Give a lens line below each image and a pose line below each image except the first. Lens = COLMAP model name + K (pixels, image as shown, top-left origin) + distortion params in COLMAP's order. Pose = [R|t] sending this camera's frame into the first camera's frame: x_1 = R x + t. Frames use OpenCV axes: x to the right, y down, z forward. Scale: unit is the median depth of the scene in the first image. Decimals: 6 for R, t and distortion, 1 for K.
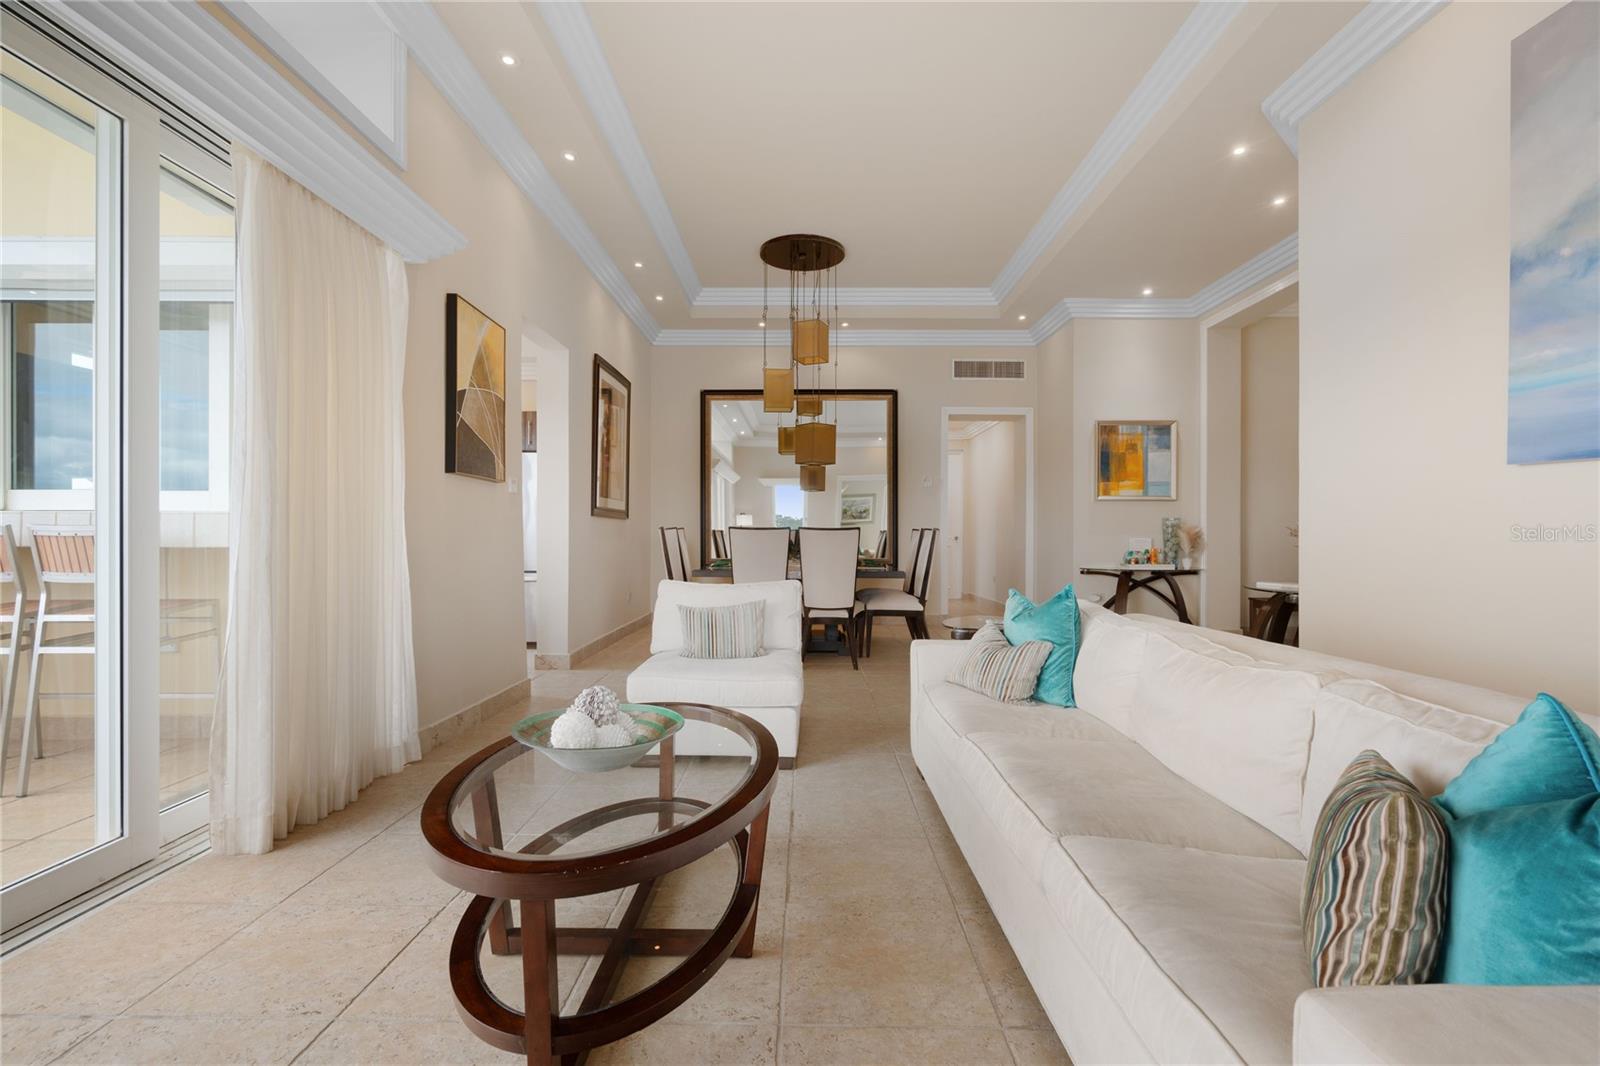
lens RADIAL K [[718.0, 0, 793.2], [0, 718.0, 531.5], [0, 0, 1]] dist [-0.003148, -0.000387]
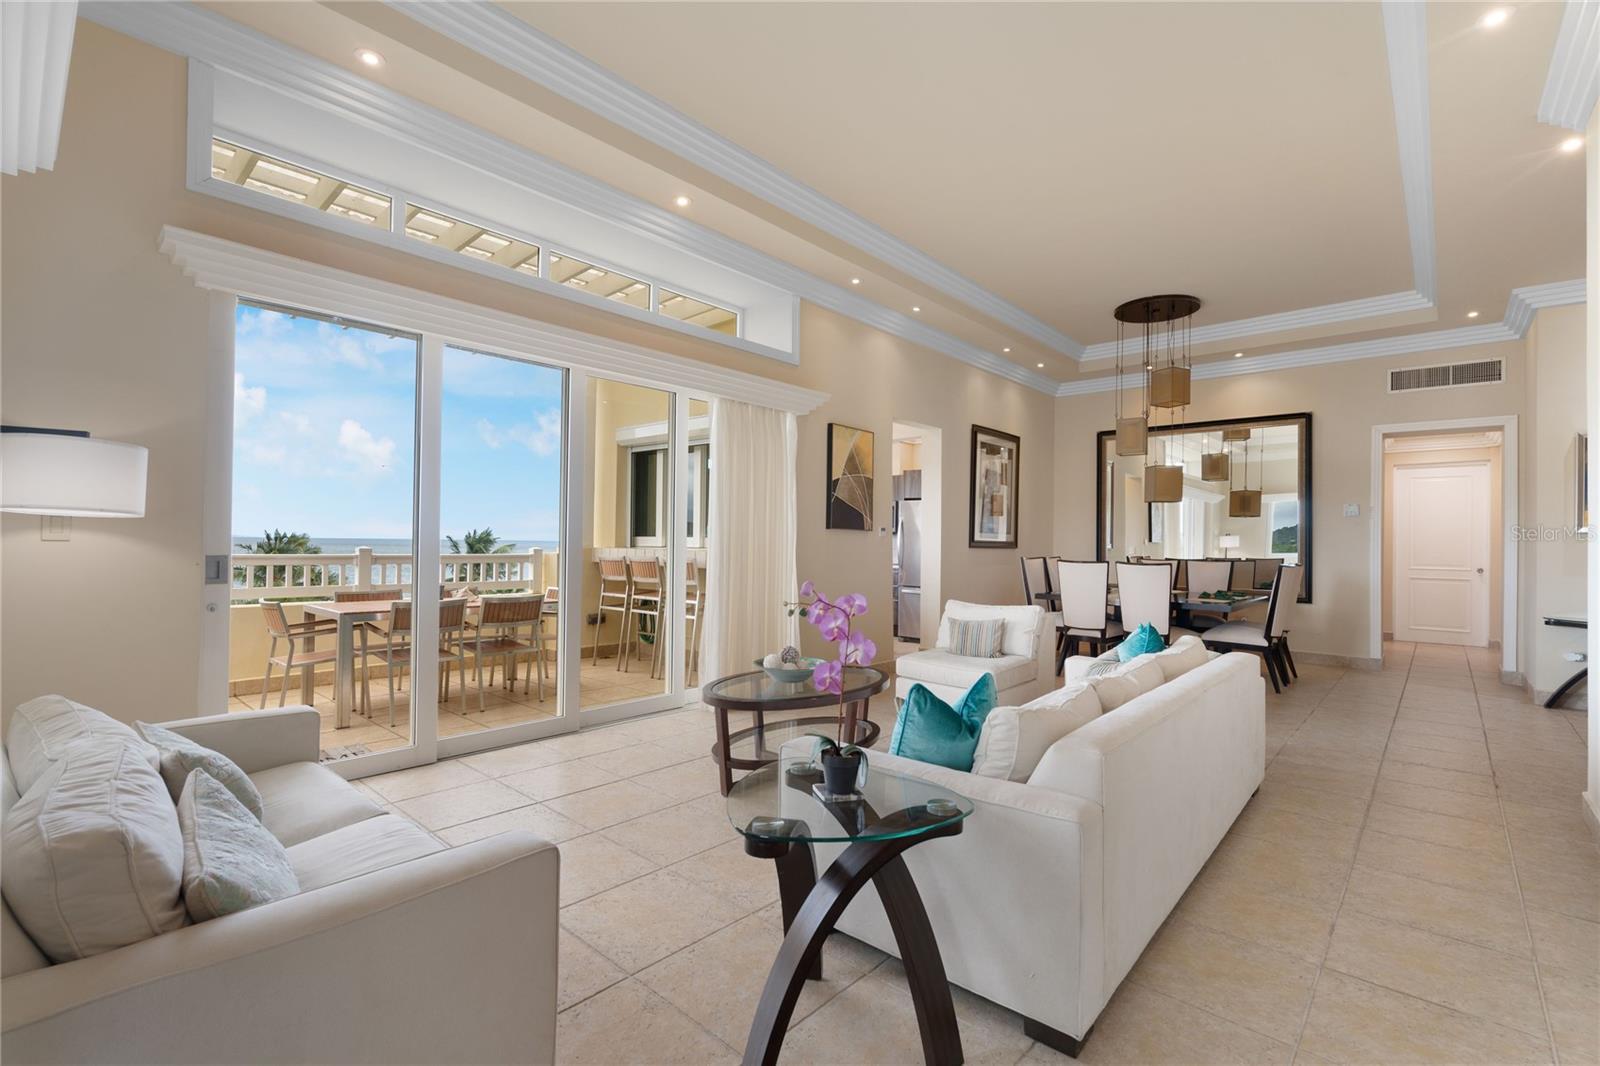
lens RADIAL K [[718.0, 0, 793.2], [0, 718.0, 531.5], [0, 0, 1]] dist [-0.003148, -0.000387]
pose [[0.749171, -0.005041, -0.662358, 0.337858], [-0.009056, 0.999800, -0.017852, -0.024526], [0.662315, 0.019373, 0.748975, -0.192156]]
